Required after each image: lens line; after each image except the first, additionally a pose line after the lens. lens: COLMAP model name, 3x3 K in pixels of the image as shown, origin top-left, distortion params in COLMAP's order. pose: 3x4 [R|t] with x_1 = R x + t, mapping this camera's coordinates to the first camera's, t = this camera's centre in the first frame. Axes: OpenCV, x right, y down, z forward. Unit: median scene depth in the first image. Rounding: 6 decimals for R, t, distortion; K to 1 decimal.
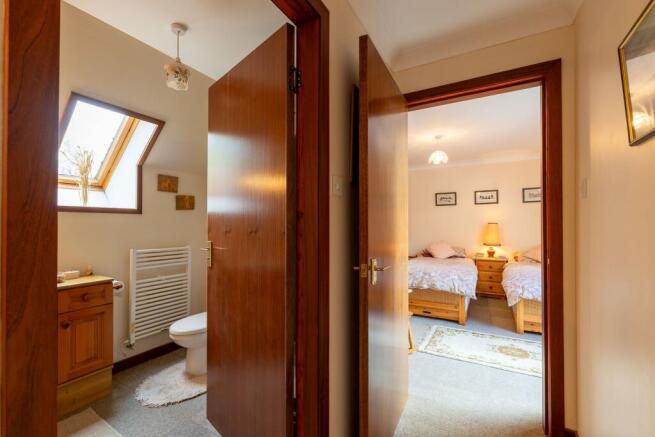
lens RADIAL K [[289.8, 0, 331.2], [0, 289.8, 220.9], [0, 0, 1]] dist [-0.000338, 0.000175]
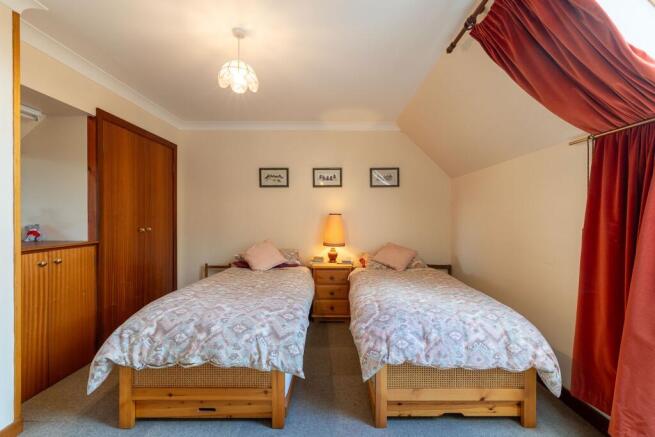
lens RADIAL K [[292.7, 0, 332.4], [0, 292.7, 215.6], [0, 0, 1]] dist [0.000530, 0.000071]
pose [[0.876007, 0.003408, 0.482287, 0.219442], [-0.008661, 0.999925, 0.008666, 0.006545], [-0.482221, -0.011768, 0.875970, 0.399811]]
